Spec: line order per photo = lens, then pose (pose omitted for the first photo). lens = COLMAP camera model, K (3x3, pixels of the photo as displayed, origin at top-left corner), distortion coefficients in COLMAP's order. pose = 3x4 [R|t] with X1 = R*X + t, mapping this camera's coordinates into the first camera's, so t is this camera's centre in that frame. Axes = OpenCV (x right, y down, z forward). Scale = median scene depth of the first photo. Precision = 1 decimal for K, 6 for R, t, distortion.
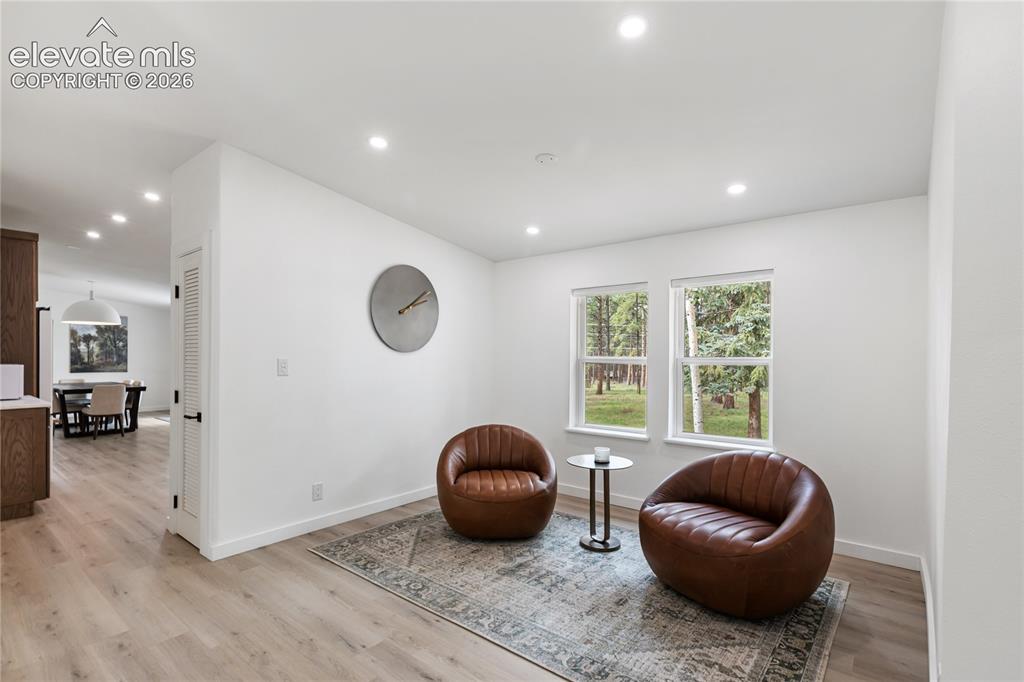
lens RADIAL K [[498.0, 0, 472.9], [0, 498.0, 355.5], [0, 0, 1]] dist [0.023536, 0.000532]
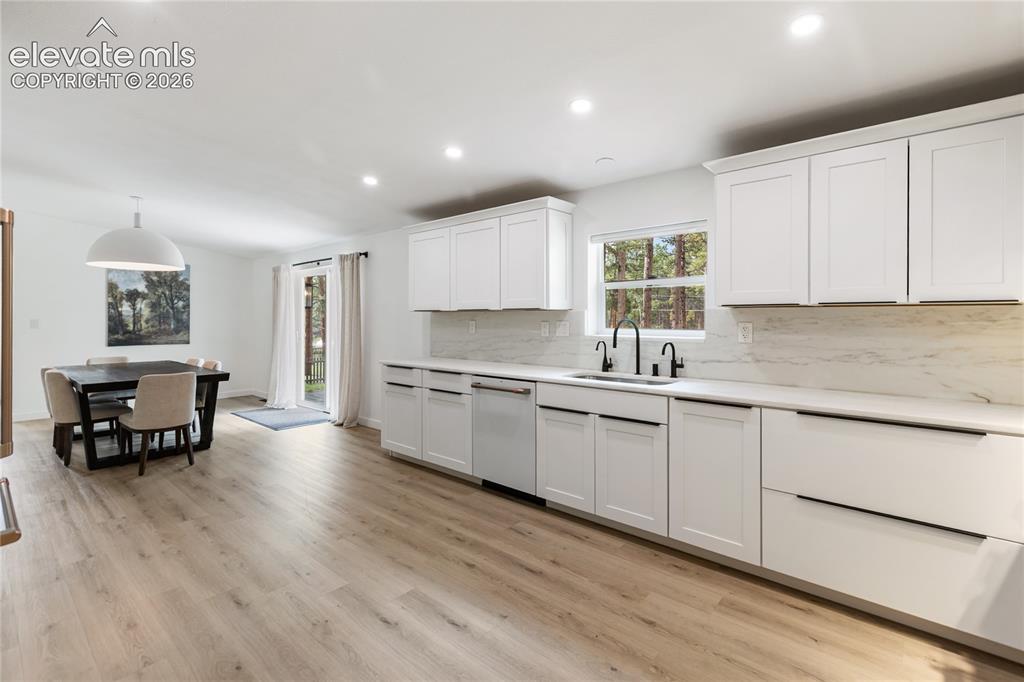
lens RADIAL K [[469.0, 0, 508.6], [0, 469.0, 321.1], [0, 0, 1]] dist [0.006224, -0.001091]
pose [[0.999933, -0.007597, 0.008714, -0.259884], [0.007535, 0.999946, 0.007183, -0.000024], [-0.008768, -0.007117, 0.999936, 0.357829]]
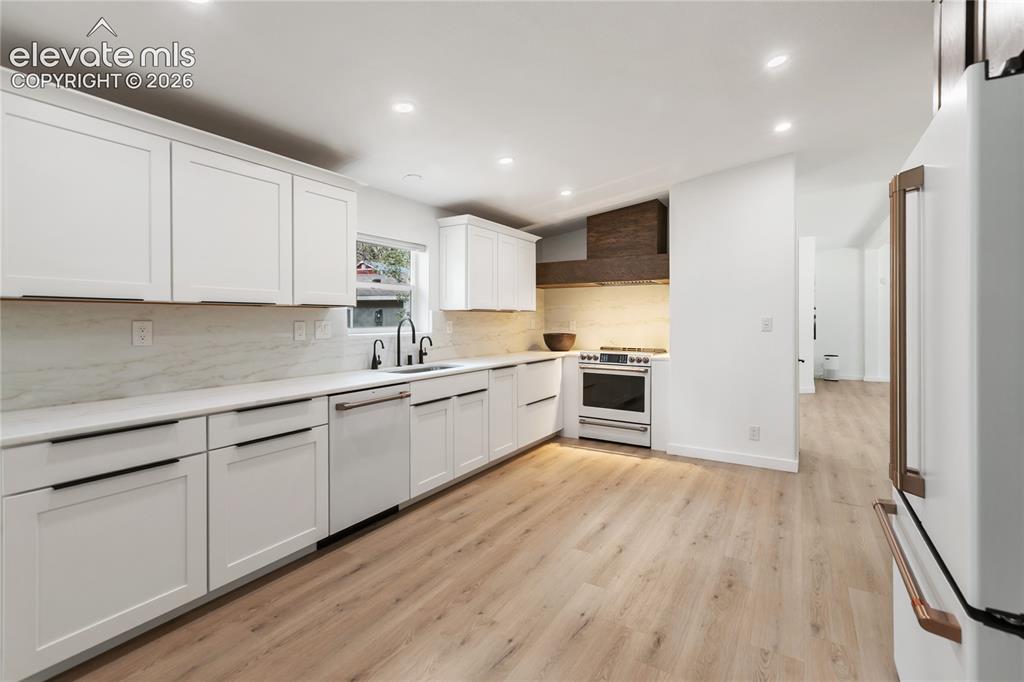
lens RADIAL K [[474.6, 0, 506.1], [0, 474.6, 317.3], [0, 0, 1]] dist [0.010638, -0.003105]
pose [[-0.175440, -0.003737, 0.984483, -0.537269], [-0.002264, 0.999992, 0.003393, -0.000626], [-0.984487, -0.001634, -0.175447, 0.644301]]
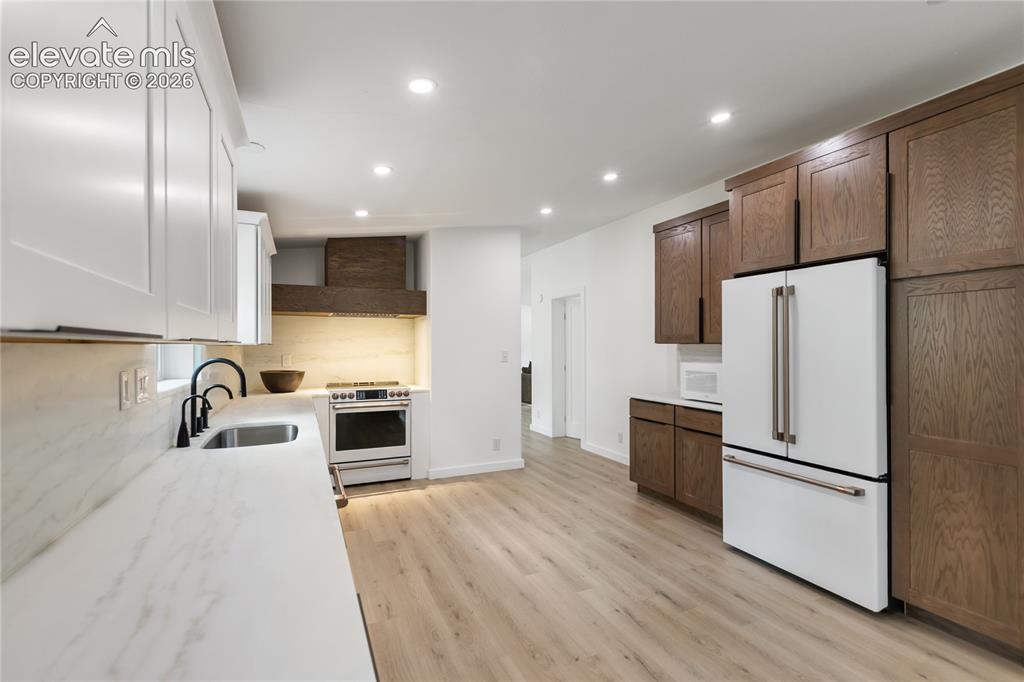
lens RADIAL K [[469.0, 0, 518.4], [0, 469.0, 340.6], [0, 0, 1]] dist [0.006224, -0.001091]
pose [[-0.923315, -0.001420, 0.384040, -0.395719], [-0.005443, 0.999941, -0.009390, -0.005808], [-0.384004, -0.010760, -0.923269, 0.805367]]
